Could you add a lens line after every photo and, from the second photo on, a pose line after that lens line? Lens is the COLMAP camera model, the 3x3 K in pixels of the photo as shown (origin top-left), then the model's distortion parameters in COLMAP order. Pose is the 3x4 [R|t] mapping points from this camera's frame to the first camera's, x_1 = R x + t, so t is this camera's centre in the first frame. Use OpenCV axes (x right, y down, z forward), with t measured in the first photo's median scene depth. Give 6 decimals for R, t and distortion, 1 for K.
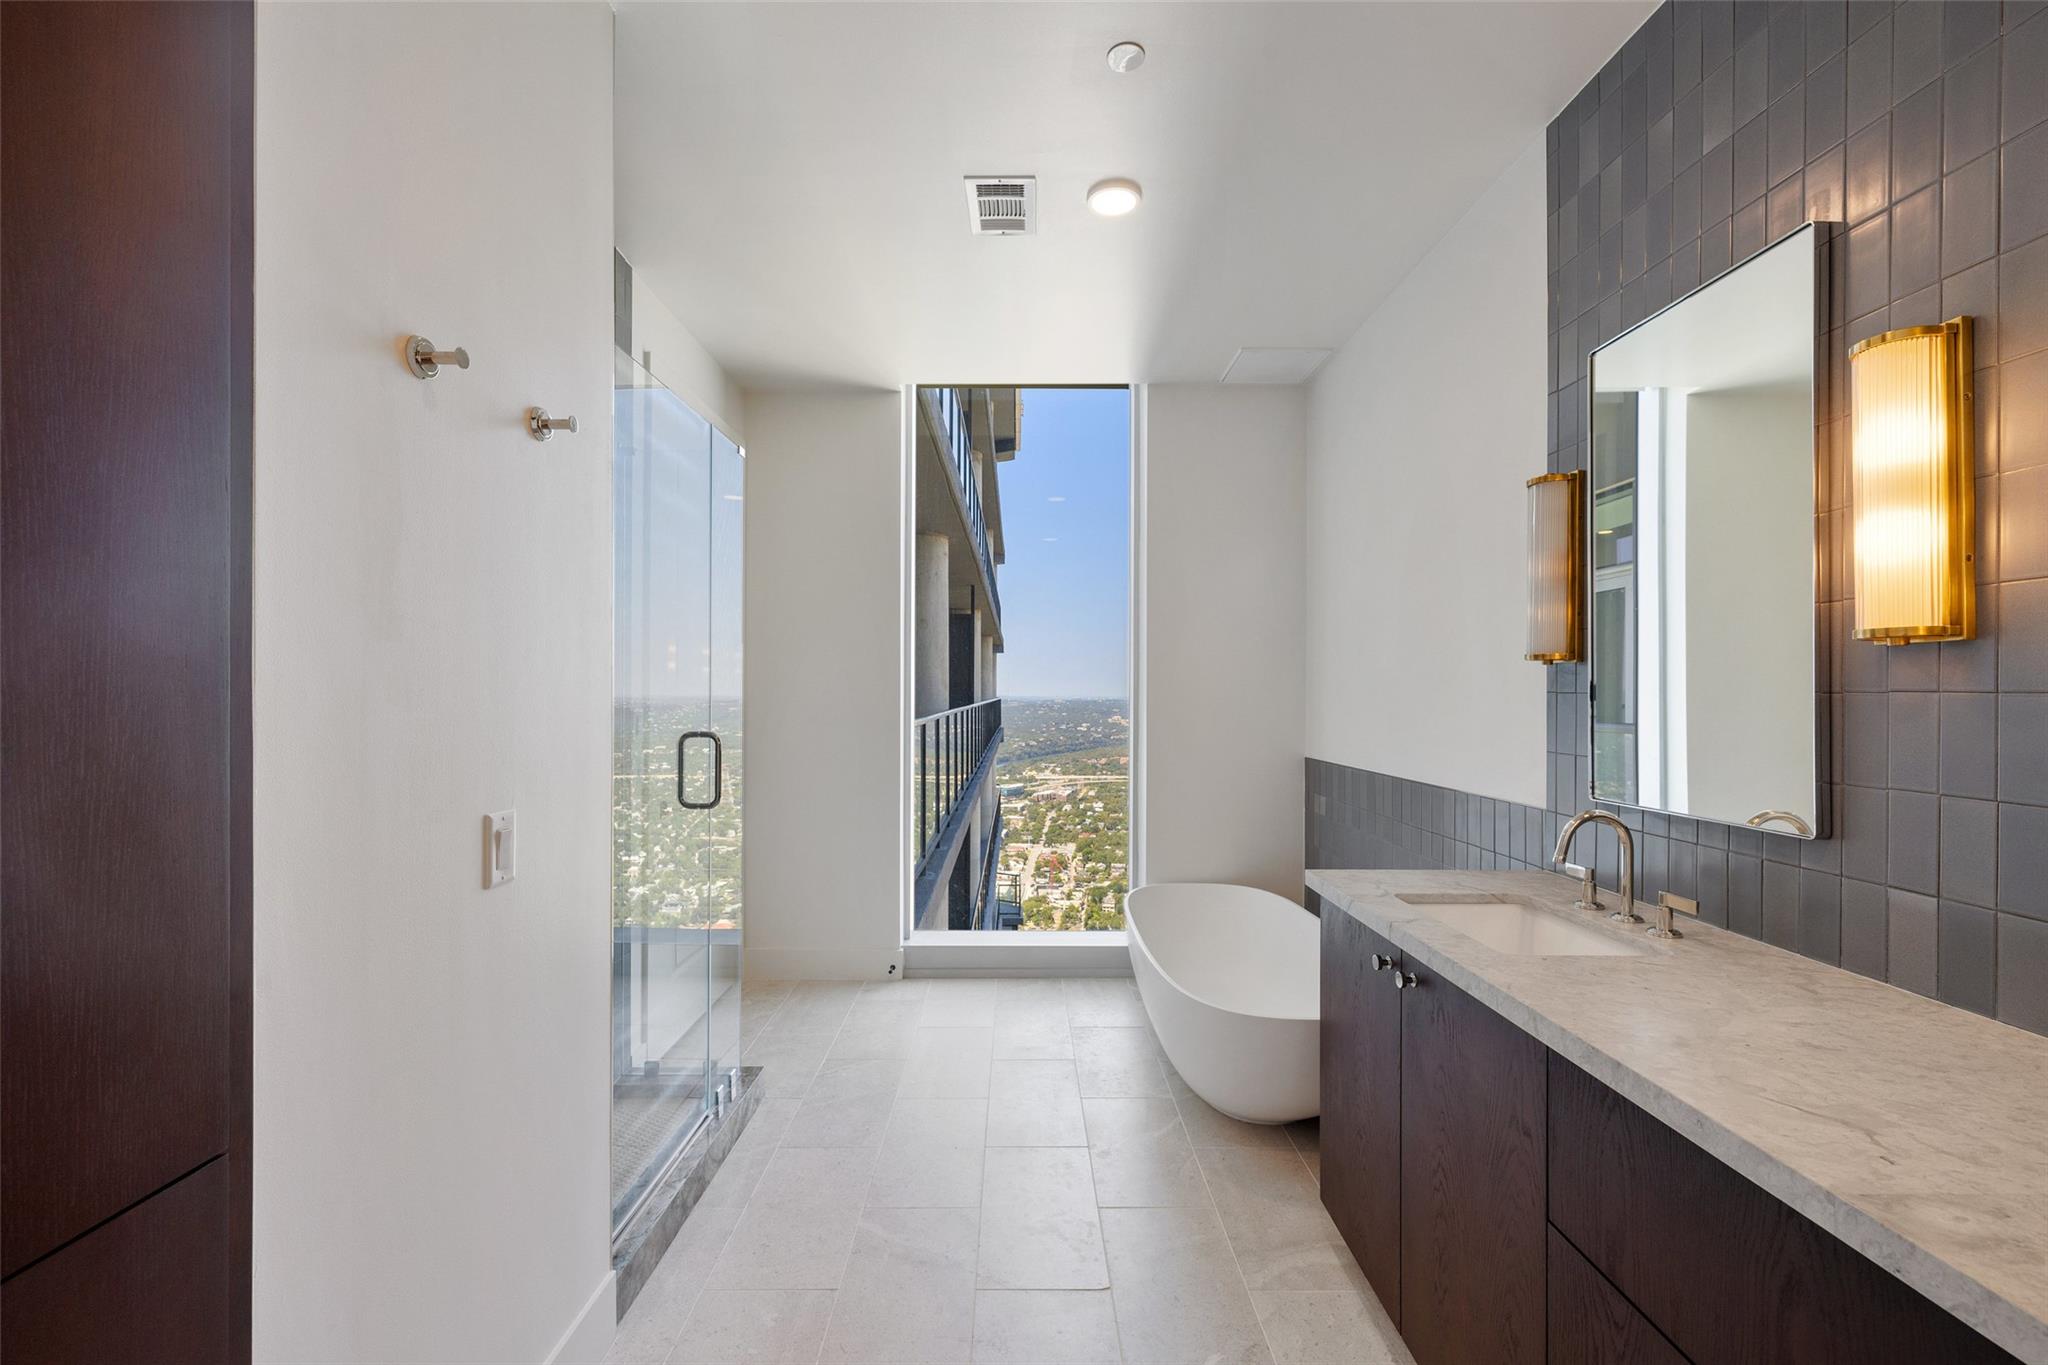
lens RADIAL K [[887.7, 0, 1020.6], [0, 887.7, 699.1], [0, 0, 1]] dist [0.001010, 0.000073]
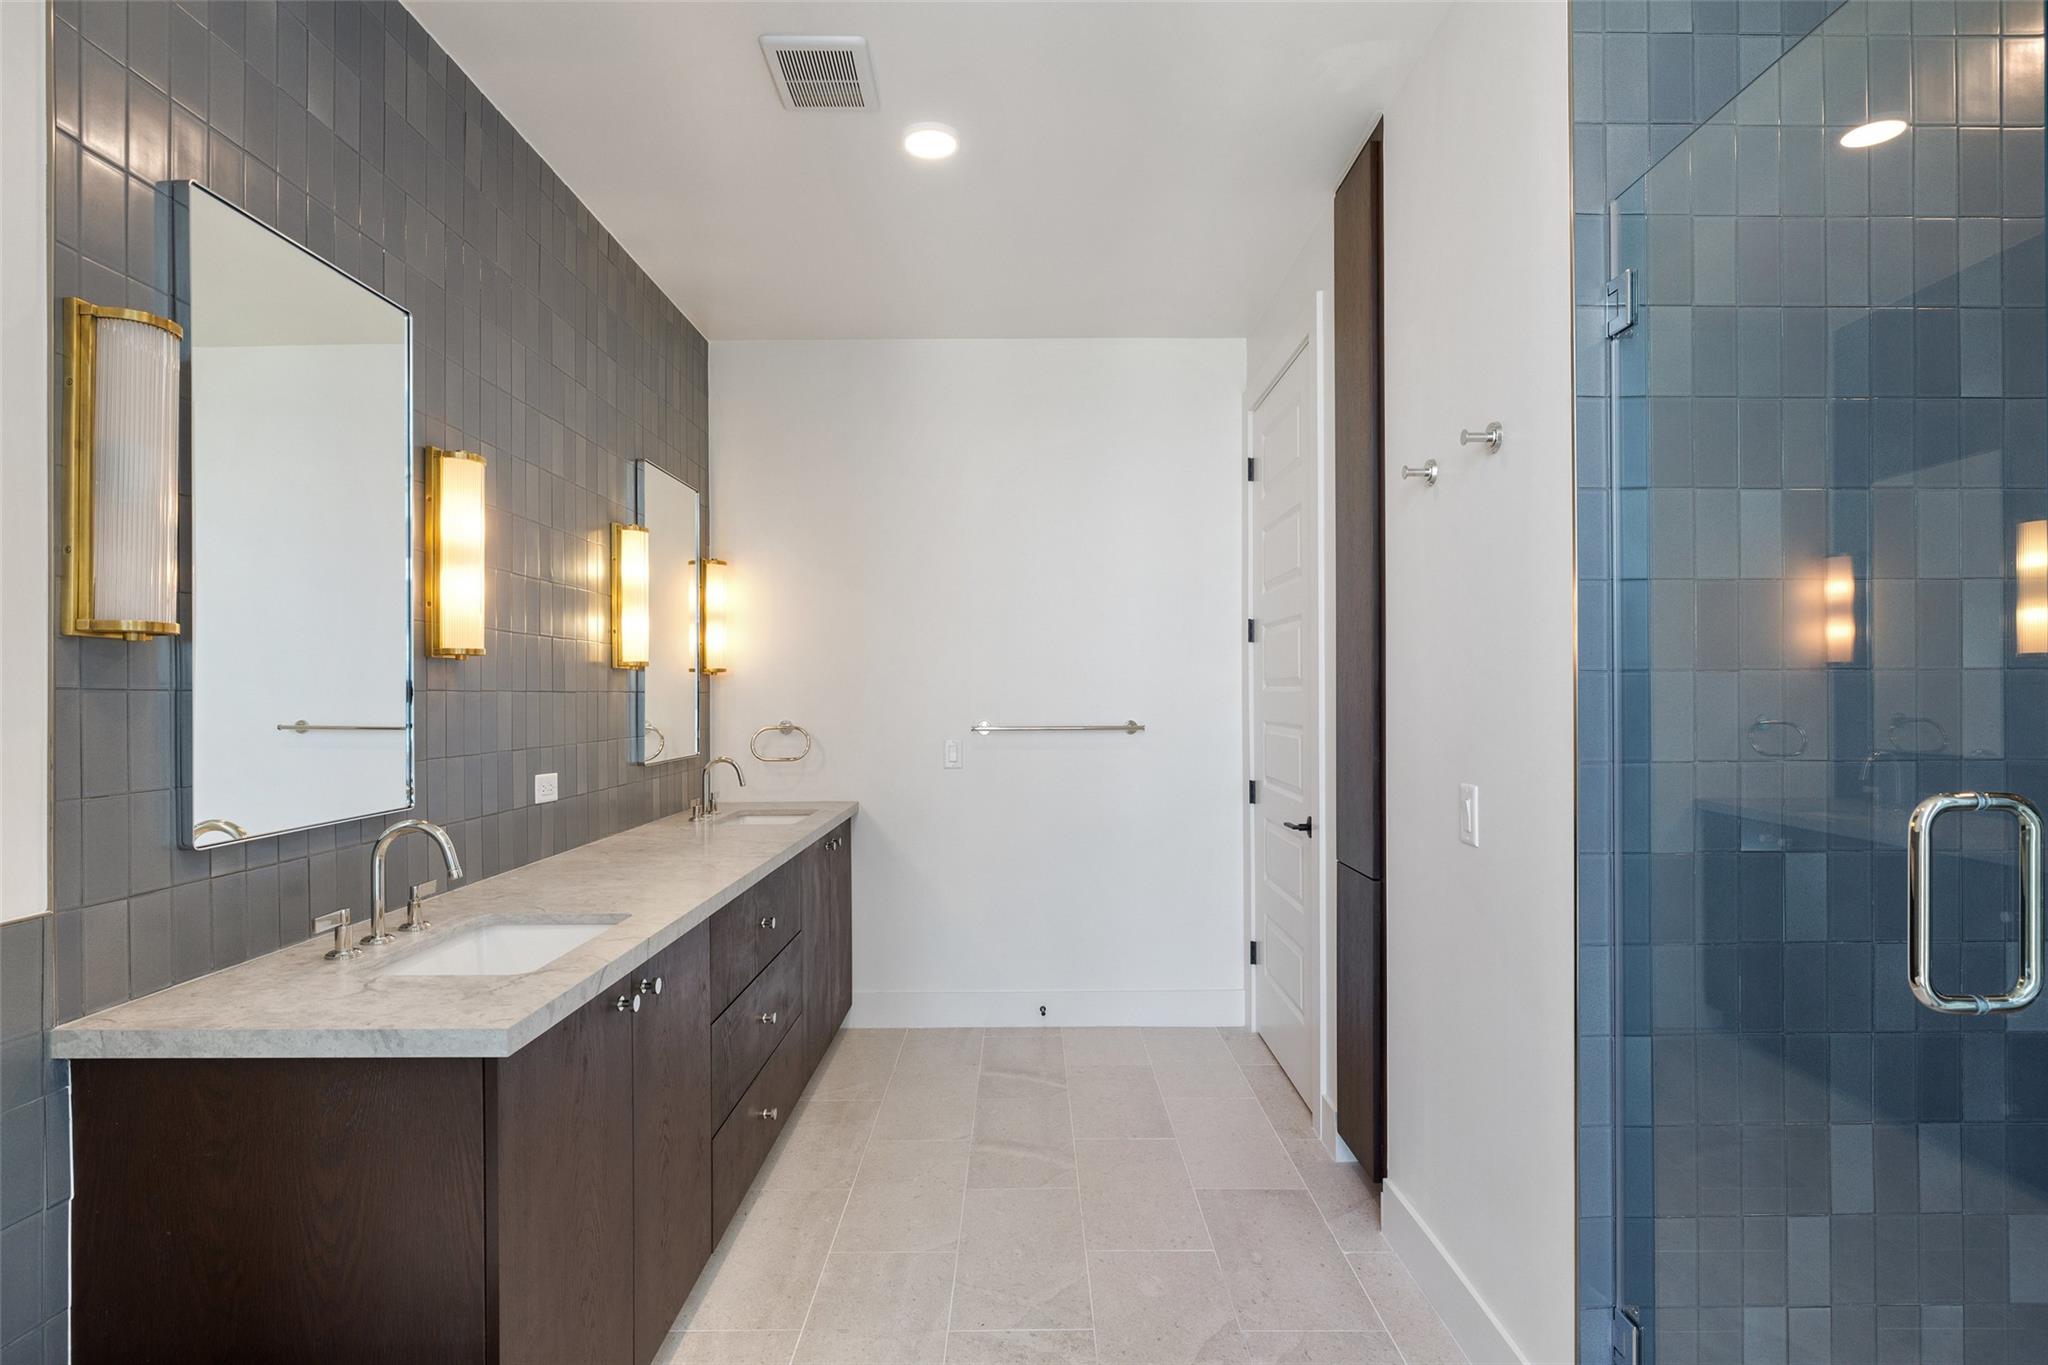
lens RADIAL K [[1019.0, 0, 1023.6], [0, 1019.0, 685.9], [0, 0, 1]] dist [-0.004446, 0.000140]
pose [[-0.999965, 0.002973, 0.007786, 0.026205], [0.002915, 0.999968, -0.007385, -0.000936], [-0.007808, -0.007362, -0.999942, 2.086154]]
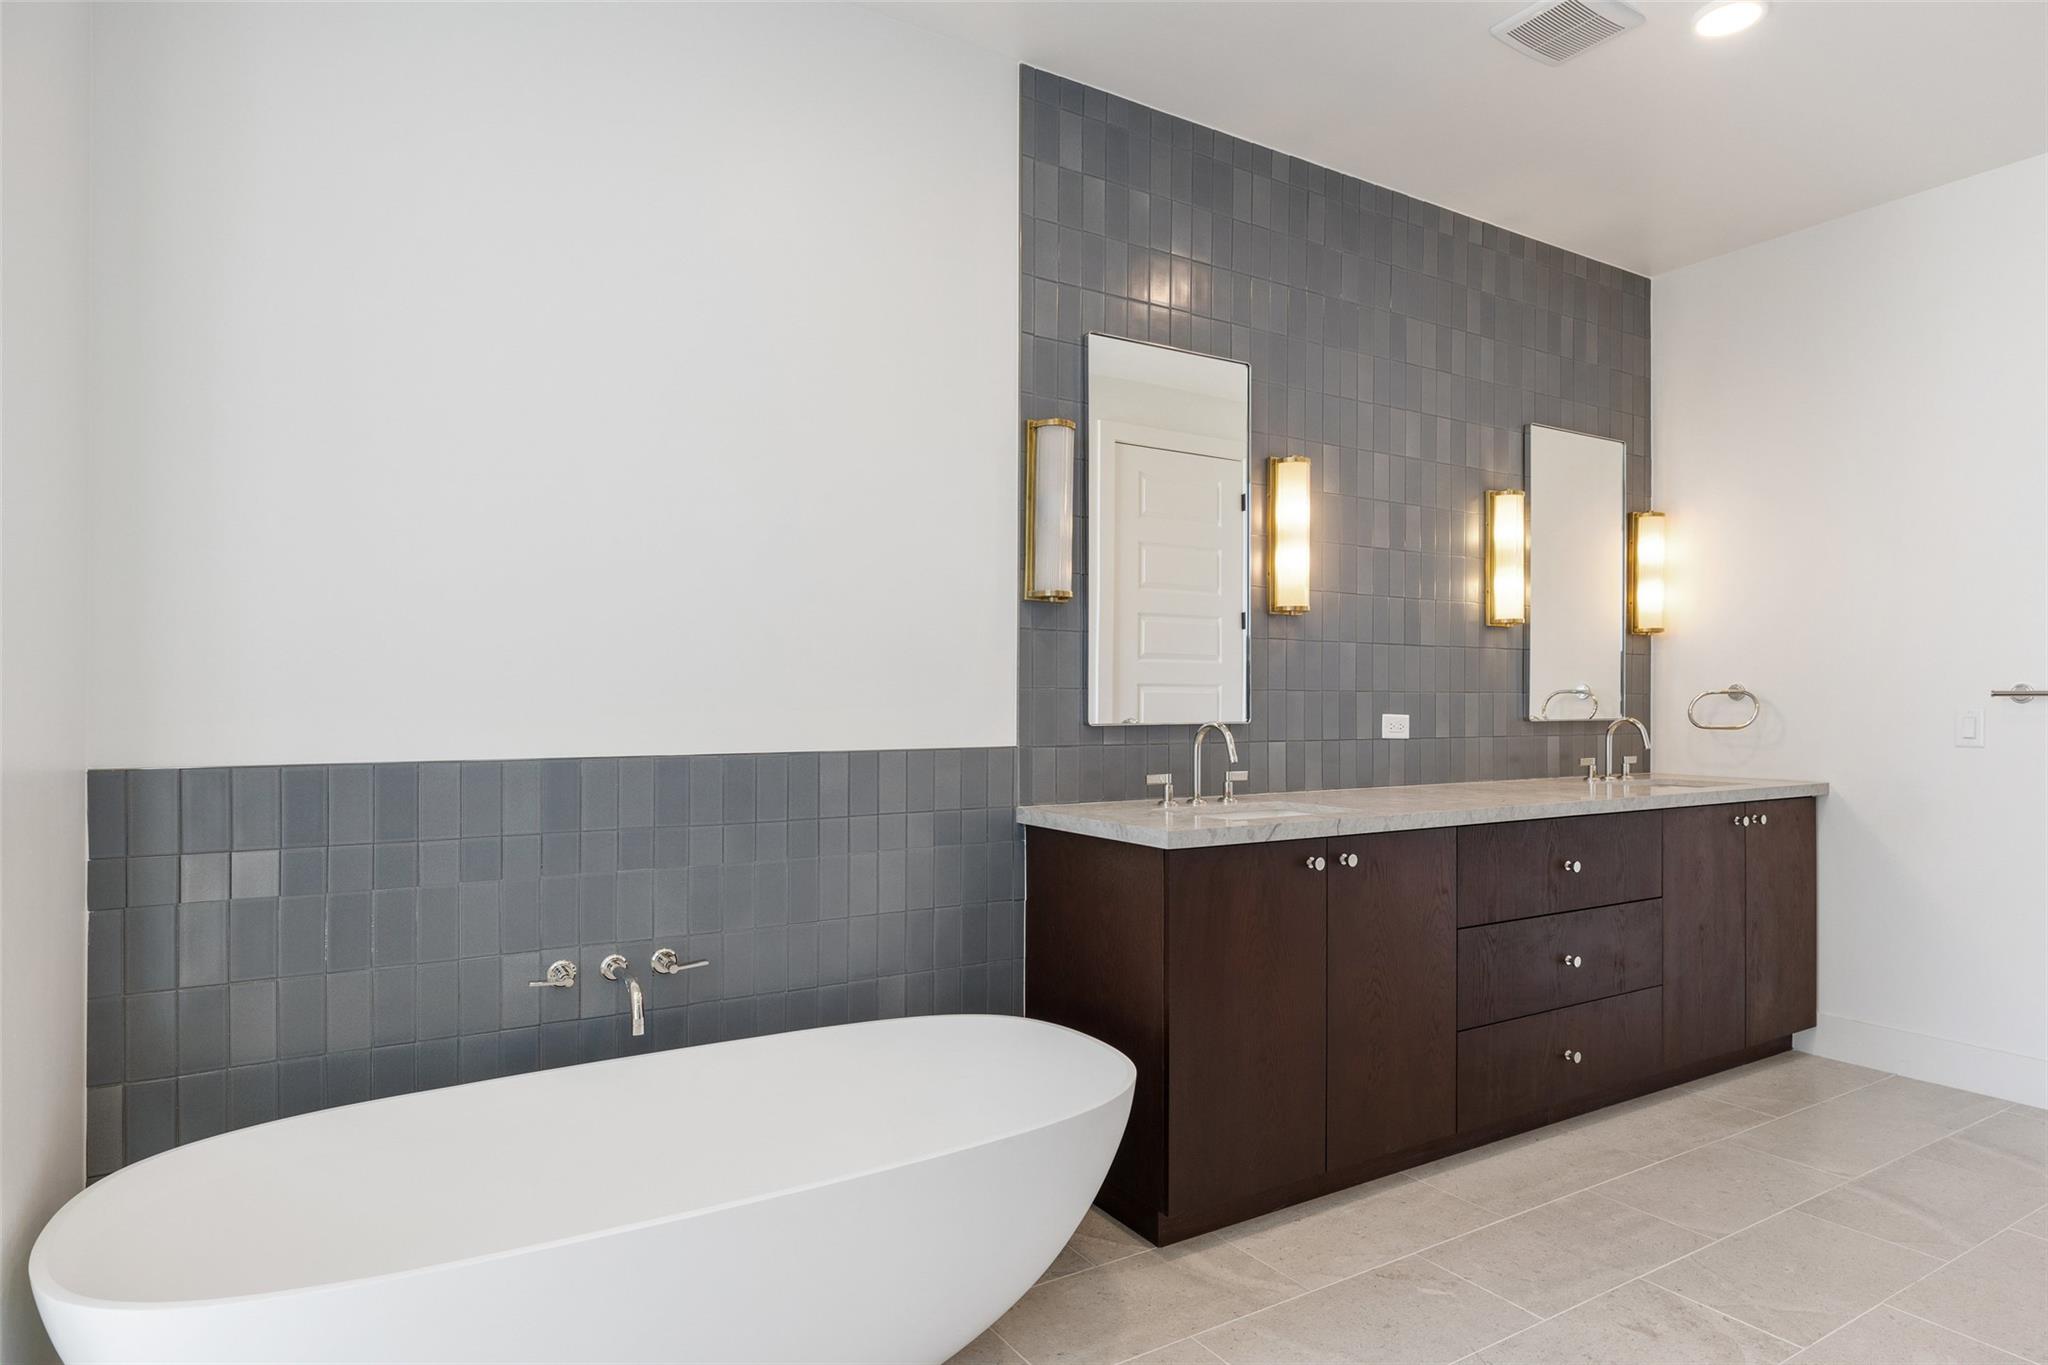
lens RADIAL K [[1146.7, 0, 1020.0], [0, 1146.7, 689.2], [0, 0, 1]] dist [-0.000981, -0.001157]
pose [[-0.512153, 0.003145, 0.858889, -0.672984], [-0.004778, 0.999967, -0.006510, 0.094212], [-0.858881, -0.007438, -0.512121, 2.169227]]
